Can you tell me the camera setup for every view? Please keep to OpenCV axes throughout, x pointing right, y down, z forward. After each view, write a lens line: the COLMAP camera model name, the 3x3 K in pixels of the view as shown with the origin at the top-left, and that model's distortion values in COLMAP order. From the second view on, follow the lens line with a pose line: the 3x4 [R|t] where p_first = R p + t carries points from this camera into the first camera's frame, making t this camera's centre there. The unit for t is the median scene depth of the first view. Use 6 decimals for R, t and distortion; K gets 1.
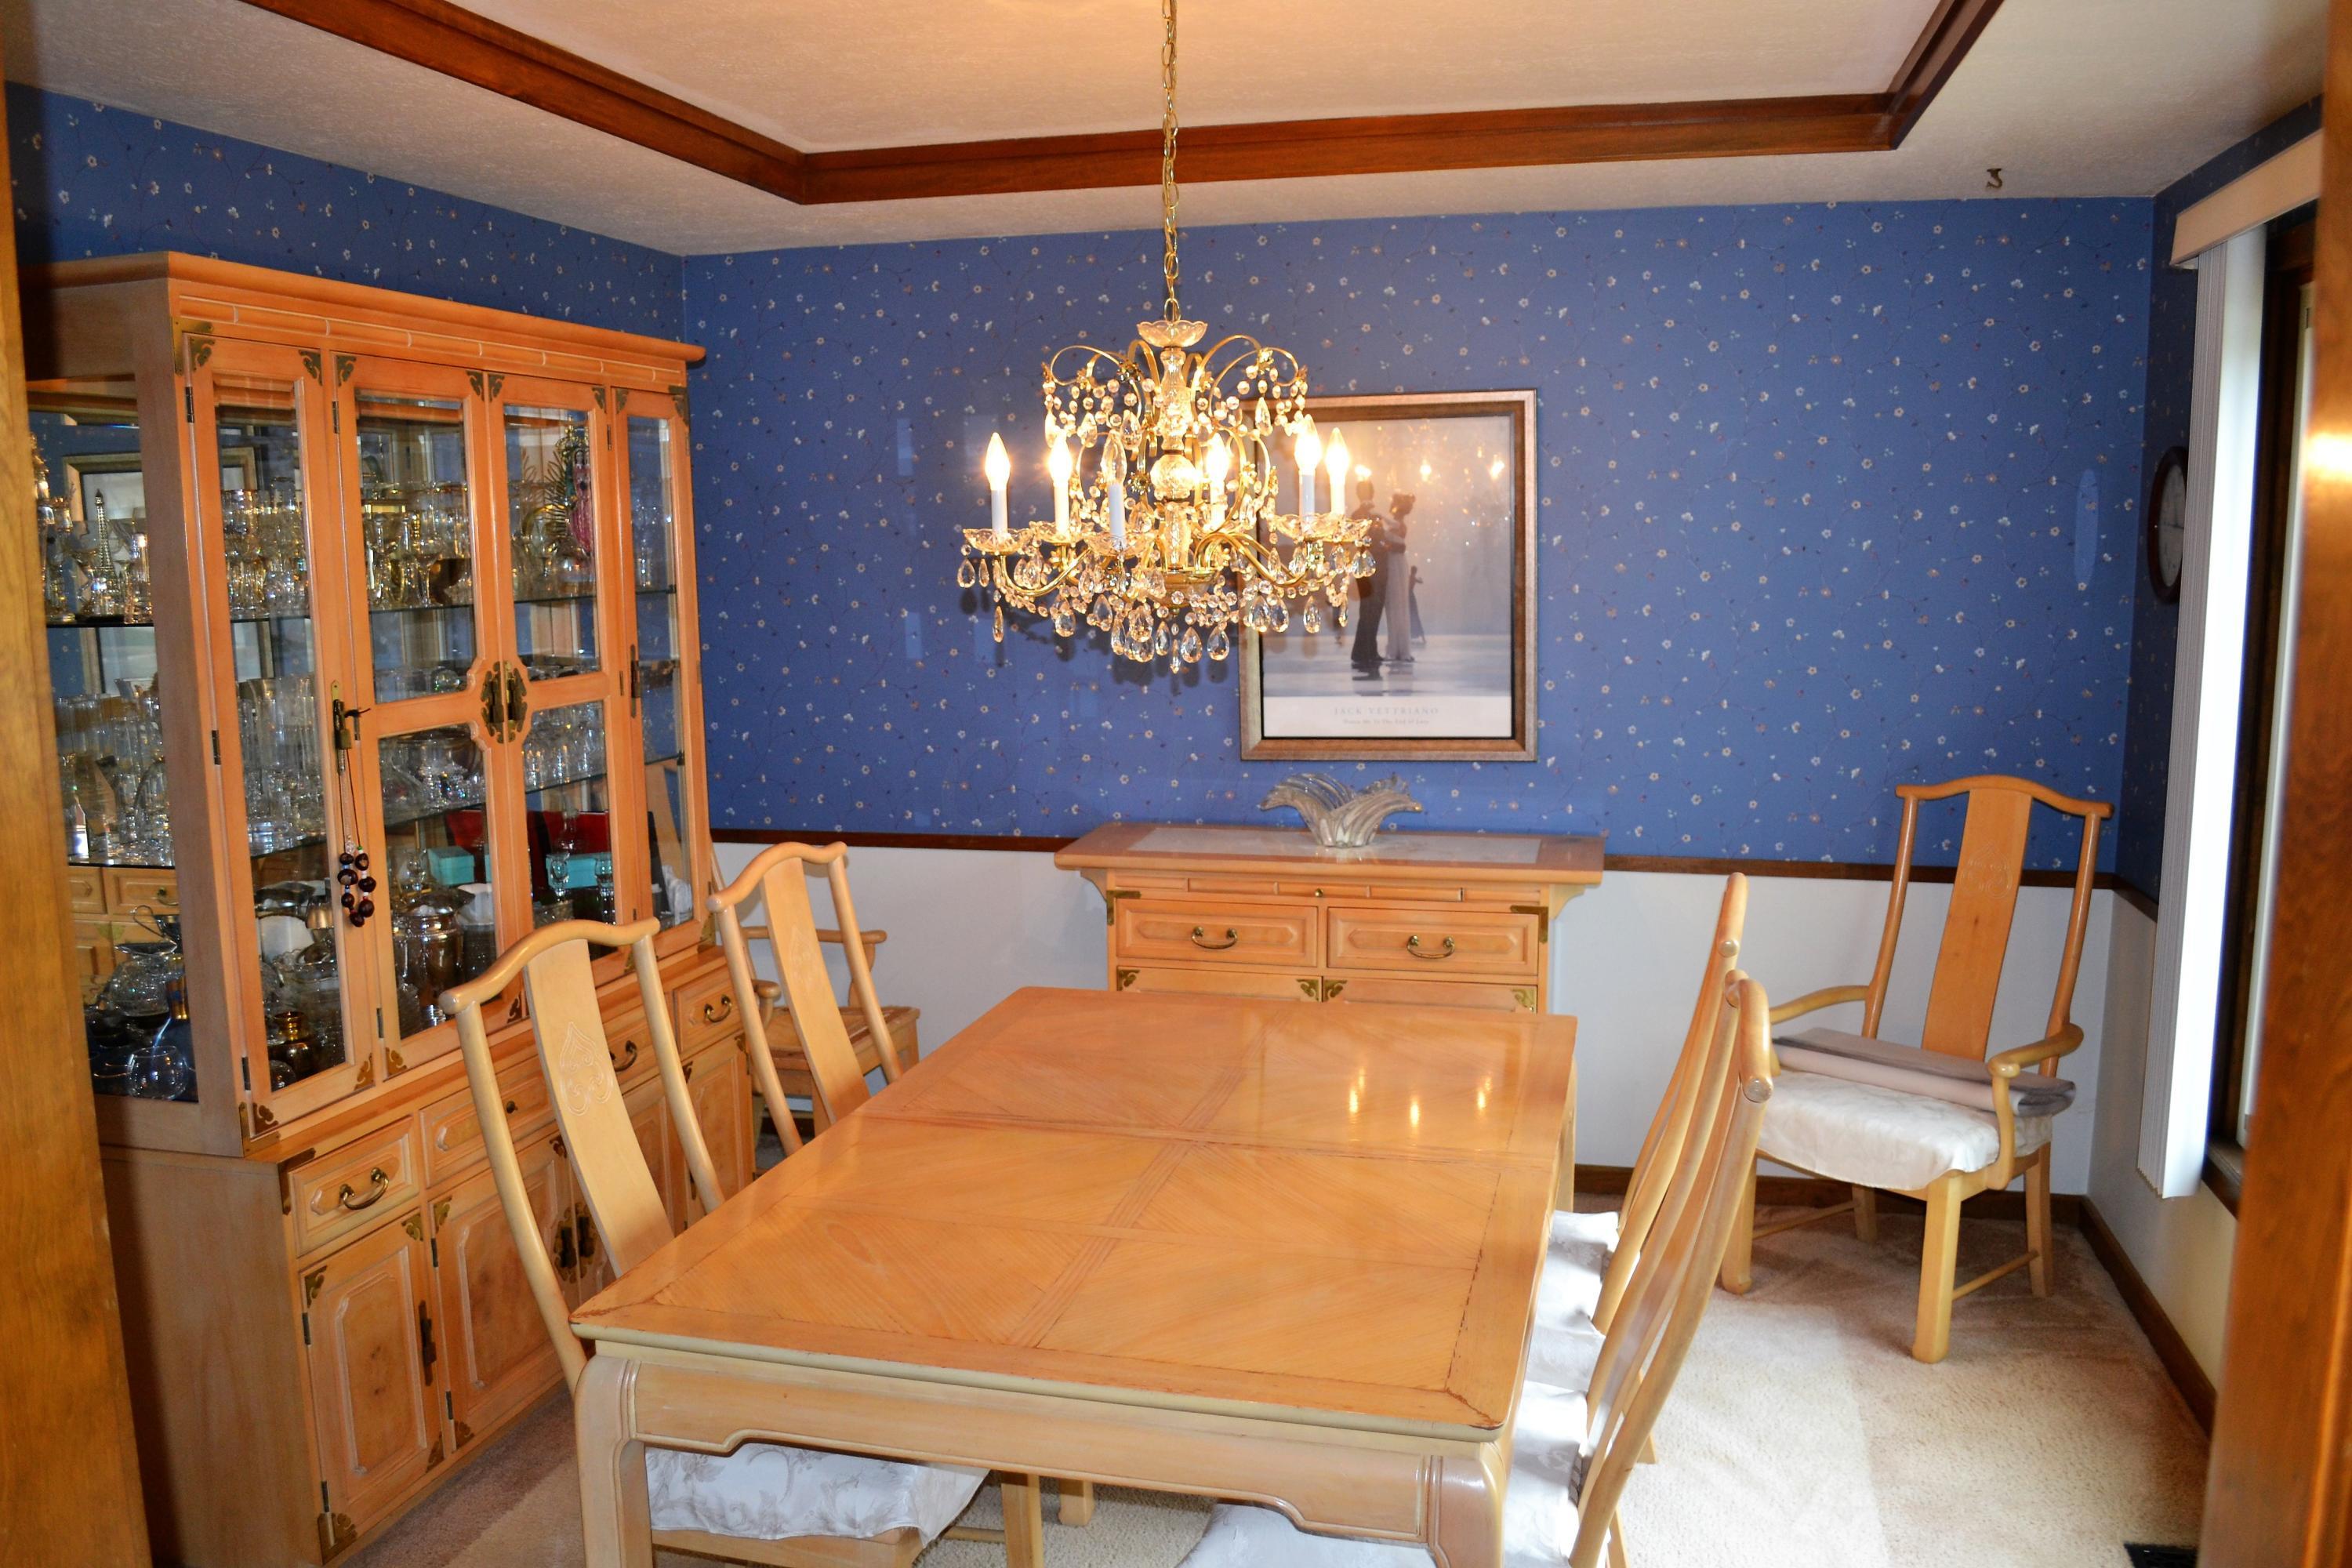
lens RADIAL K [[1862.0, 0, 1176.9], [0, 1862.0, 786.0], [0, 0, 1]] dist [-0.087148, 0.014403]
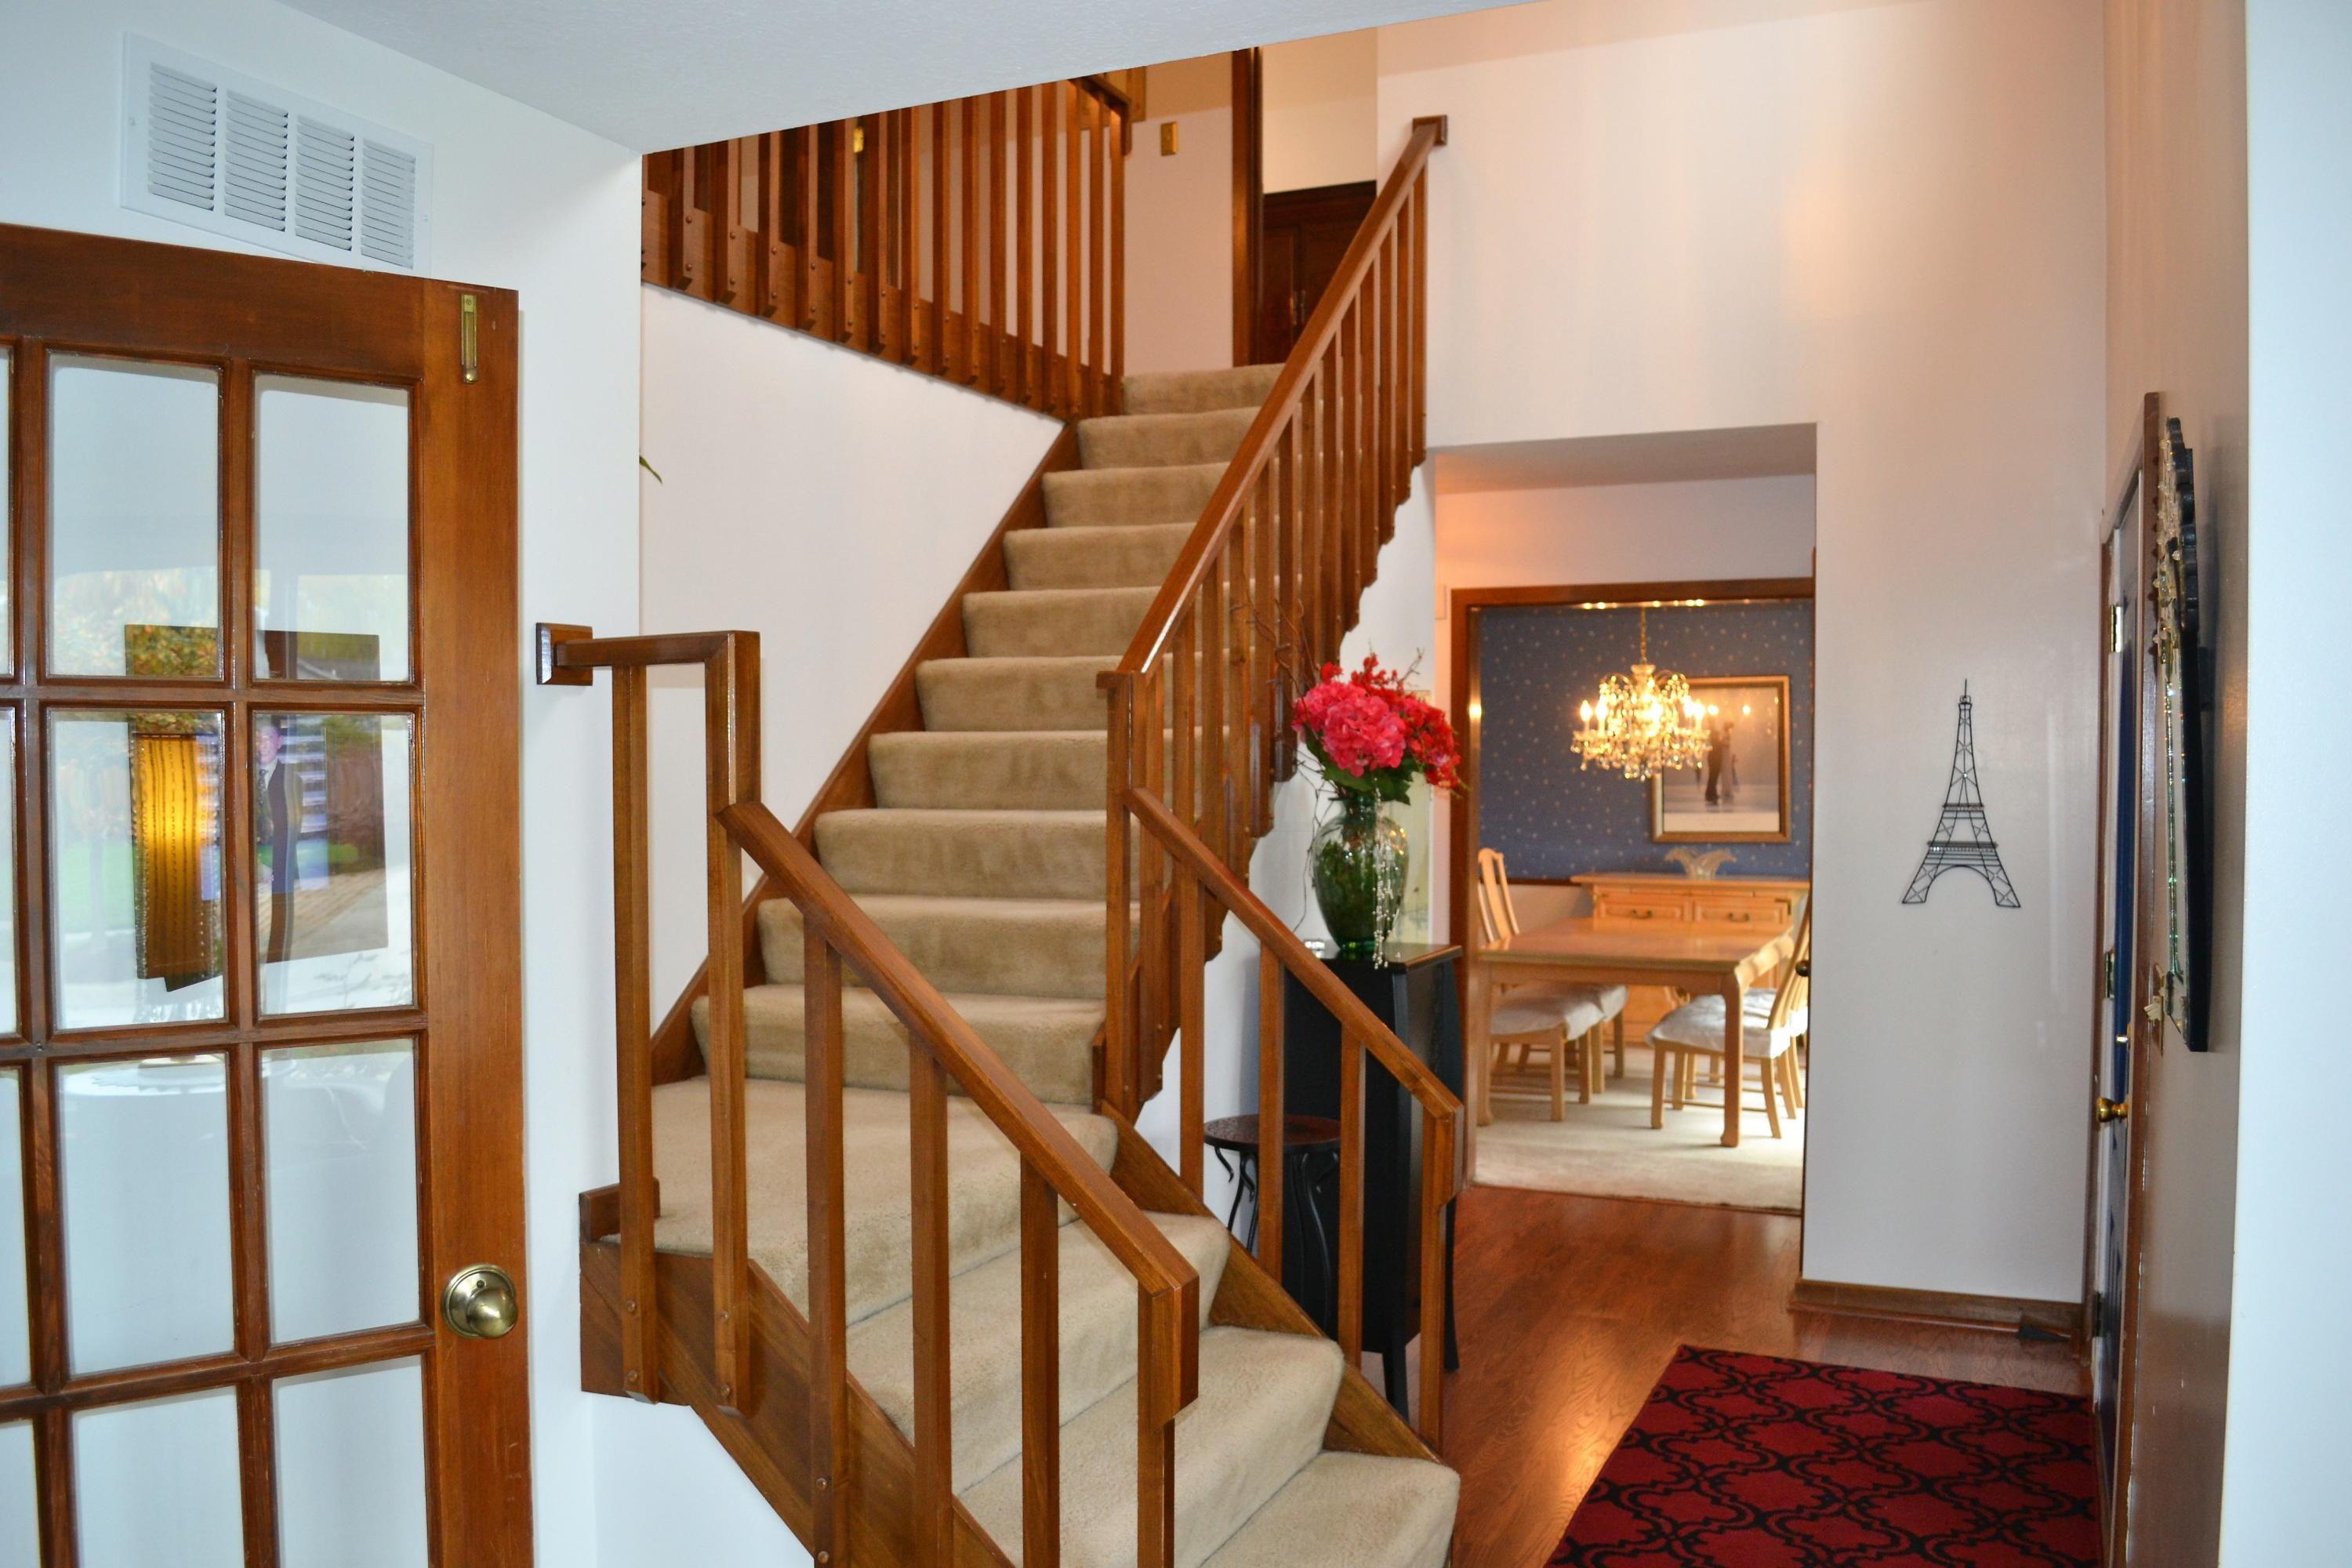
lens RADIAL K [[1862.0, 0, 1179.7], [0, 1862.0, 790.0], [0, 0, 1]] dist [-0.087148, 0.014403]
pose [[0.982181, 0.014864, -0.187350, -0.112611], [-0.036477, 0.992988, -0.112449, 0.204012], [0.184364, 0.117279, 0.975836, -1.320553]]
